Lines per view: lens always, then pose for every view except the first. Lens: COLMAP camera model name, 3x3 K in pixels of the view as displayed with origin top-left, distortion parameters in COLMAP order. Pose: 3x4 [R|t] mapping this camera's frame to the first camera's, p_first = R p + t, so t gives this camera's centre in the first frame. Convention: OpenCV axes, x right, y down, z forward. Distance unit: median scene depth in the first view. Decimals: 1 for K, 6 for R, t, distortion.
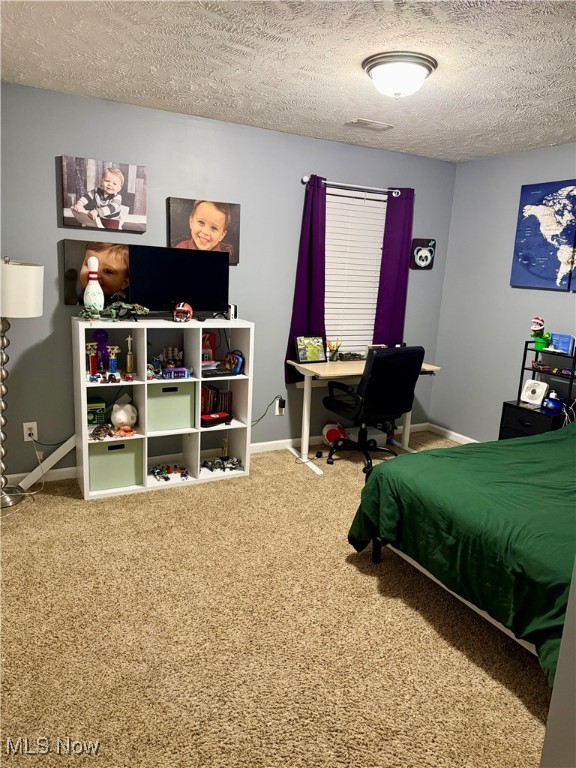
lens RADIAL K [[543.1, 0, 288.9], [0, 543.1, 383.3], [0, 0, 1]] dist [-0.003918, -0.005351]
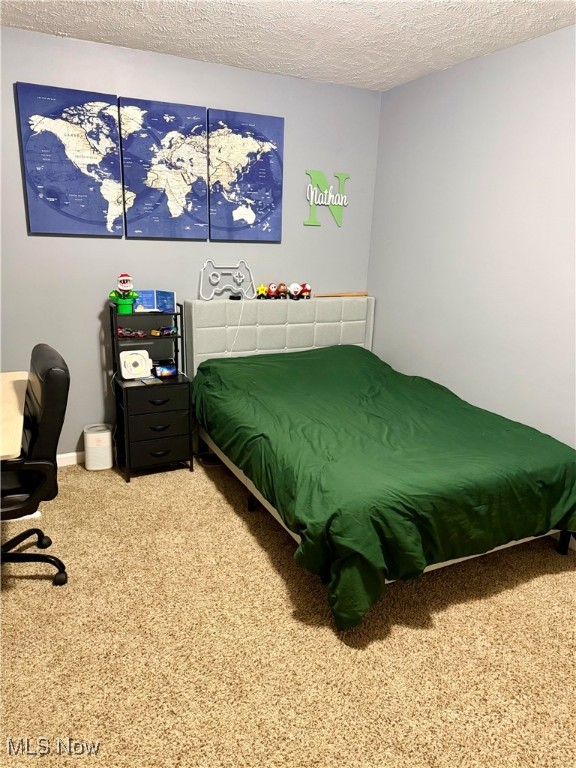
lens RADIAL K [[543.1, 0, 288.7], [0, 543.1, 385.0], [0, 0, 1]] dist [-0.003918, -0.005351]
pose [[0.037841, -0.310477, 0.949827, -0.334941], [0.180099, 0.937062, 0.299129, -0.160965], [-0.982920, 0.159744, 0.091376, 0.708334]]
